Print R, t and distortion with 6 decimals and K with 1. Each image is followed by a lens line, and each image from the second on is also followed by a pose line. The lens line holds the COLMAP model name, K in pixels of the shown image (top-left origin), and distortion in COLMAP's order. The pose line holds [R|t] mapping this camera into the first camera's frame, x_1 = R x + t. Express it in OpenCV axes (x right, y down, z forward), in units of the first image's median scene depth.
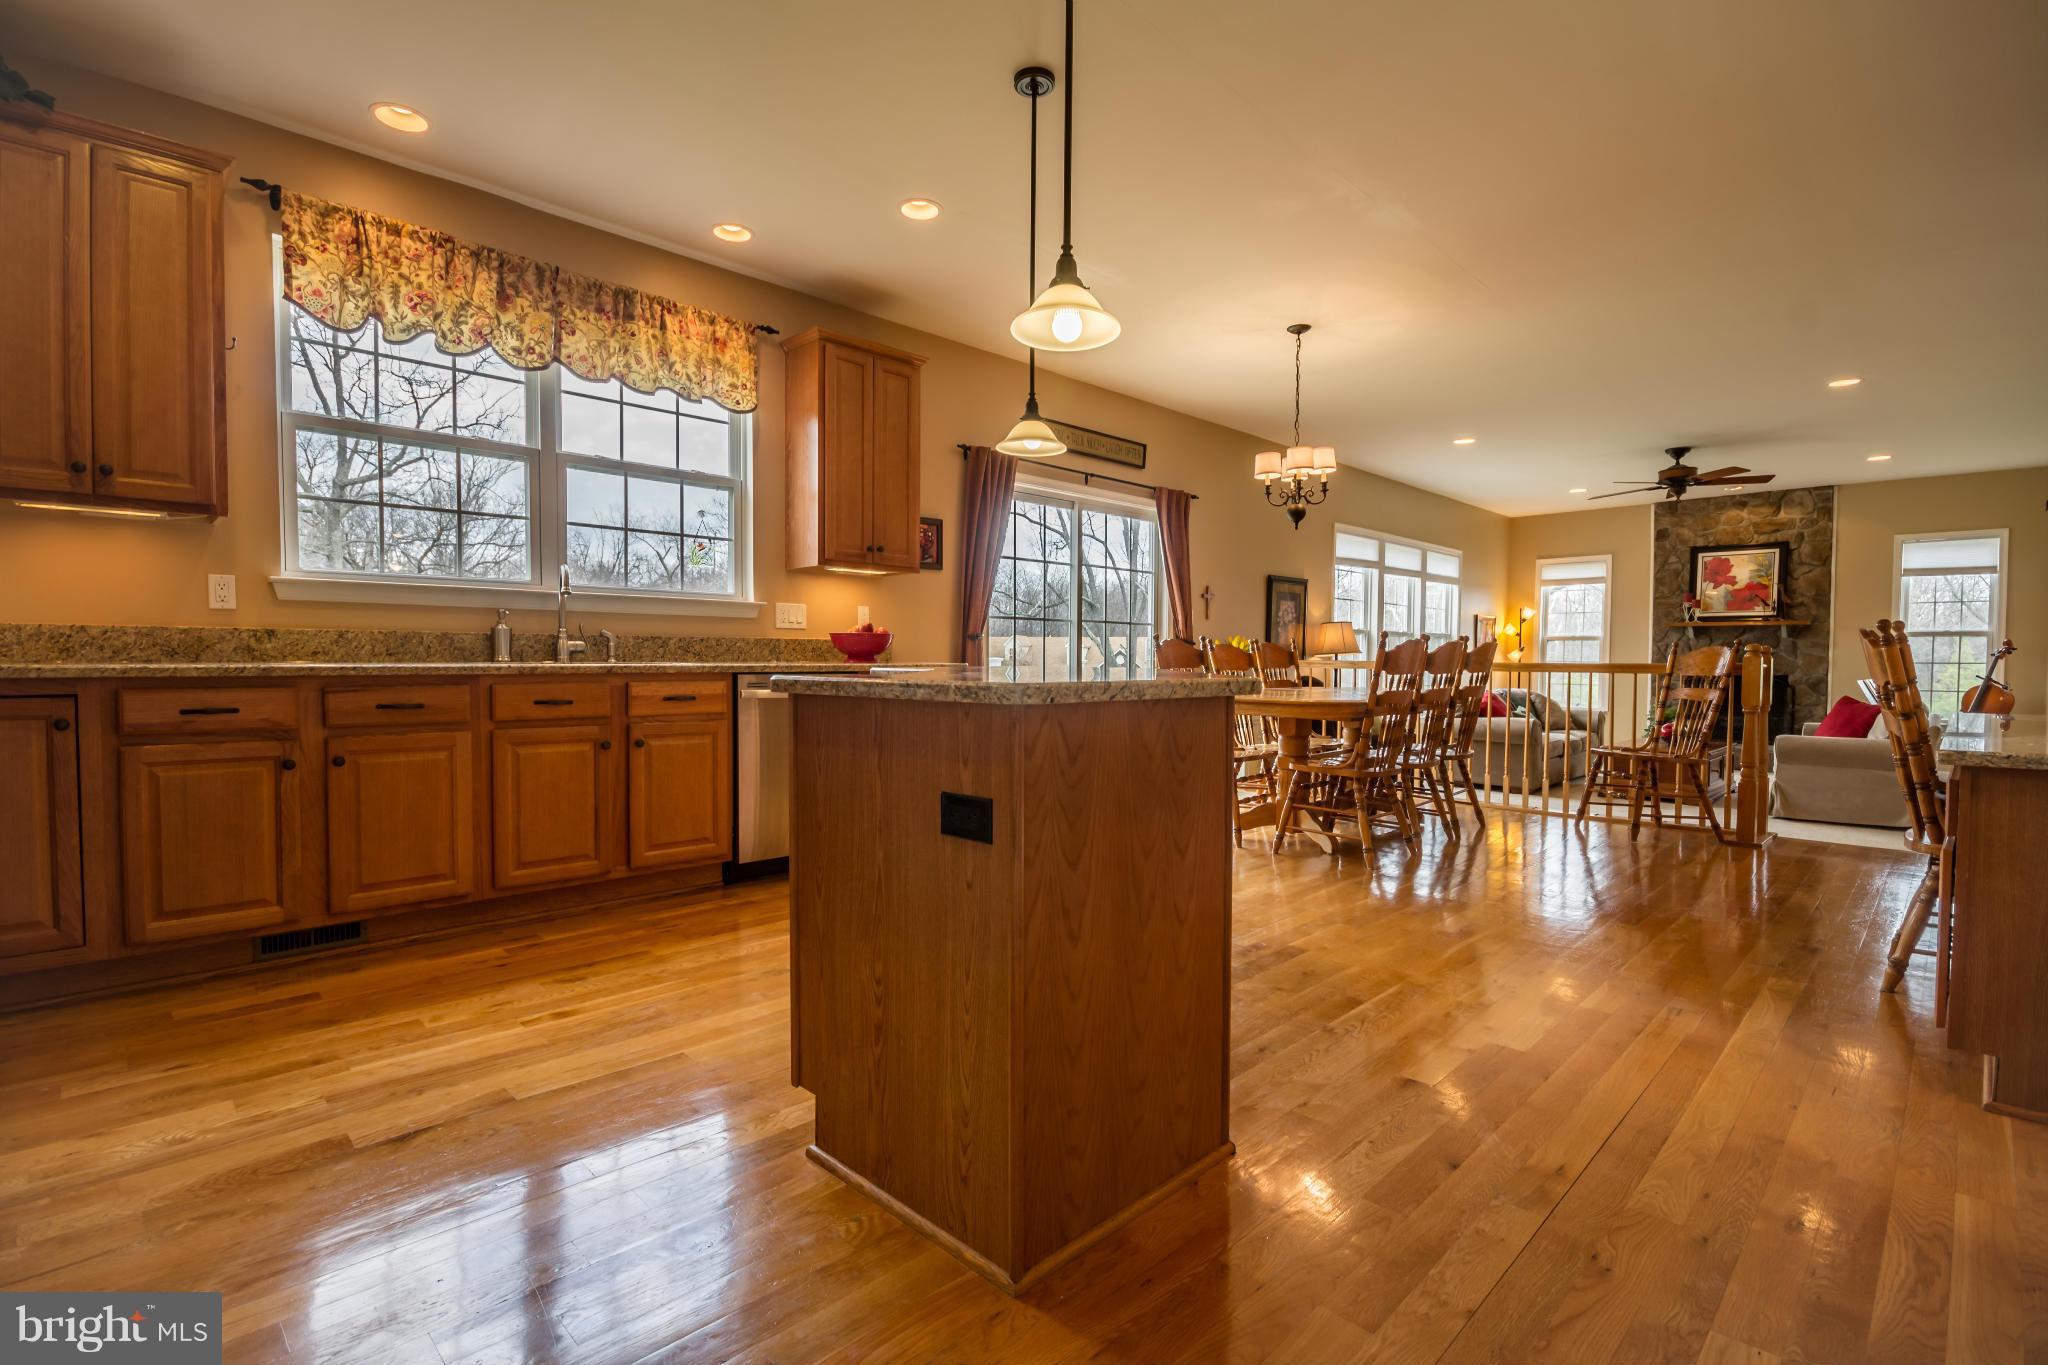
lens RADIAL K [[945.1, 0, 1013.0], [0, 945.1, 687.1], [0, 0, 1]] dist [0.004282, -0.004096]
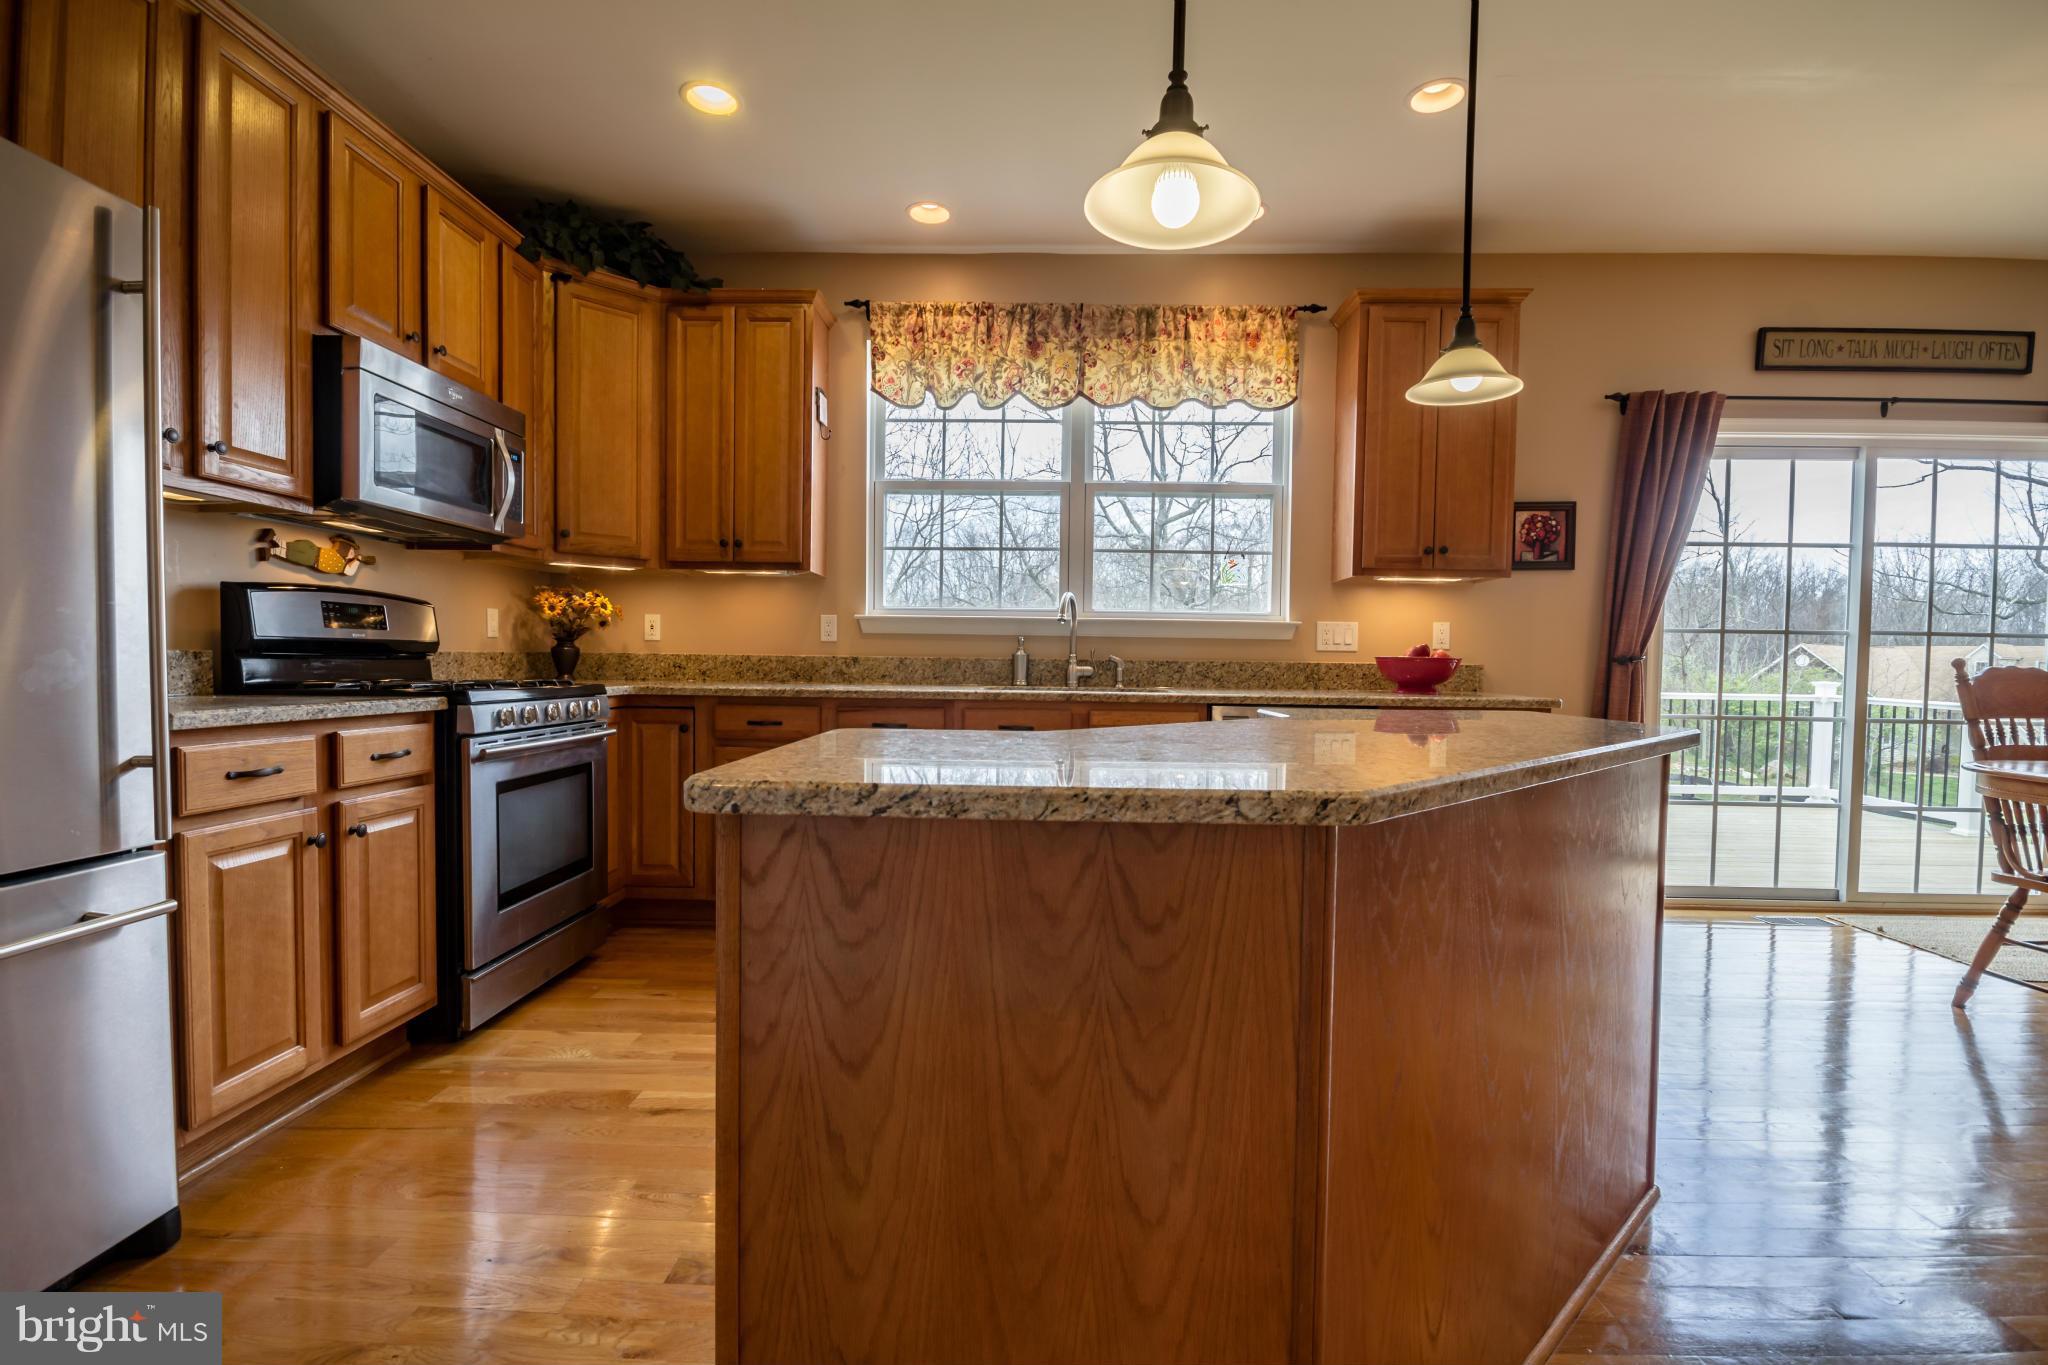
lens RADIAL K [[945.1, 0, 1014.8], [0, 945.1, 688.7], [0, 0, 1]] dist [0.004282, -0.004096]
pose [[0.688962, 0.026959, -0.724296, 0.262197], [-0.033783, 0.999416, 0.005064, -0.032032], [0.724010, 0.020980, 0.689470, 0.284269]]
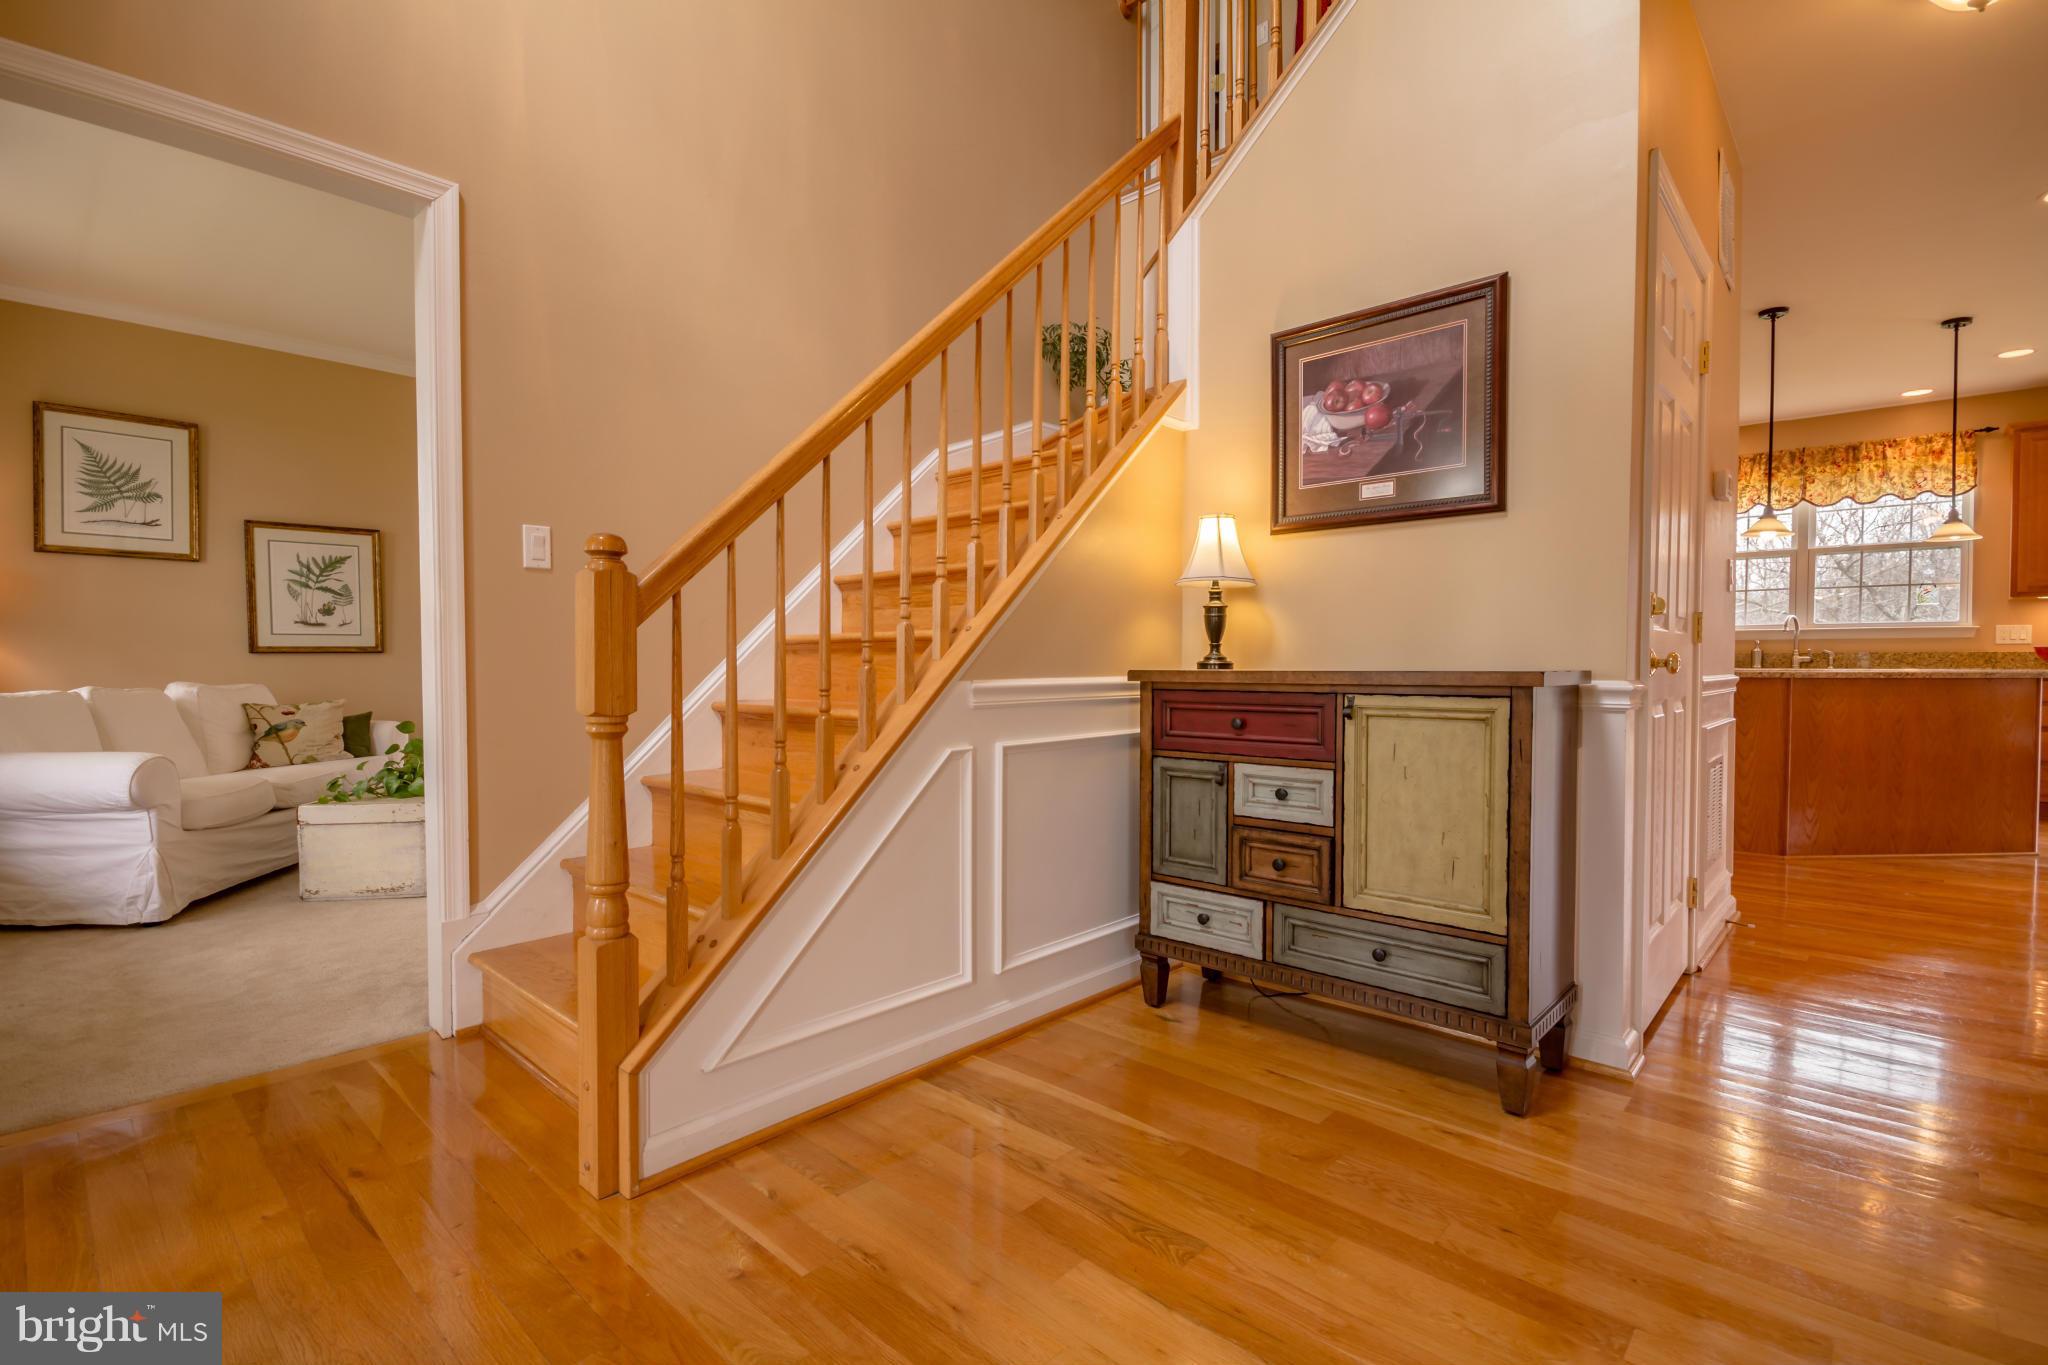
lens RADIAL K [[945.1, 0, 1039.6], [0, 945.1, 689.1], [0, 0, 1]] dist [0.004282, -0.004096]
pose [[0.038157, 0.023457, -0.998996, 1.470466], [-0.032876, 0.999213, 0.022207, 0.023899], [0.998731, 0.031995, 0.038898, -0.585332]]
